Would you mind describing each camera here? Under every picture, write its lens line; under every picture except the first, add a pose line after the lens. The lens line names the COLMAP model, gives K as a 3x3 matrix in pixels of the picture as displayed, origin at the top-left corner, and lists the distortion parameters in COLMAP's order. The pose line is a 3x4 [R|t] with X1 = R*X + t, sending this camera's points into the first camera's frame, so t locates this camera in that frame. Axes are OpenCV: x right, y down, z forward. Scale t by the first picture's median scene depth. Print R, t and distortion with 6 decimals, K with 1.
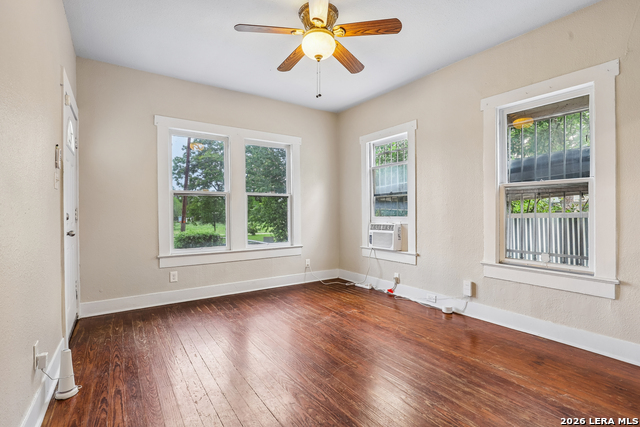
lens RADIAL K [[307.8, 0, 324.6], [0, 307.8, 211.8], [0, 0, 1]] dist [-0.008202, 0.003163]
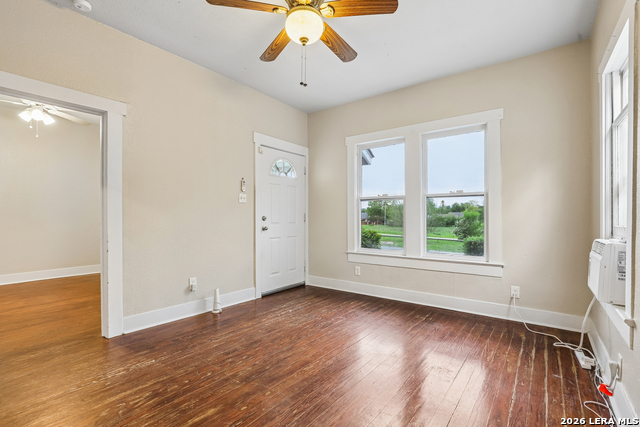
lens RADIAL K [[297.6, 0, 321.2], [0, 297.6, 216.6], [0, 0, 1]] dist [0.000080, -0.000116]
pose [[0.312035, 0.001306, -0.950070, 0.577466], [0.001074, 0.999998, 0.001727, 0.001875], [0.950070, -0.001559, 0.312033, 0.541785]]
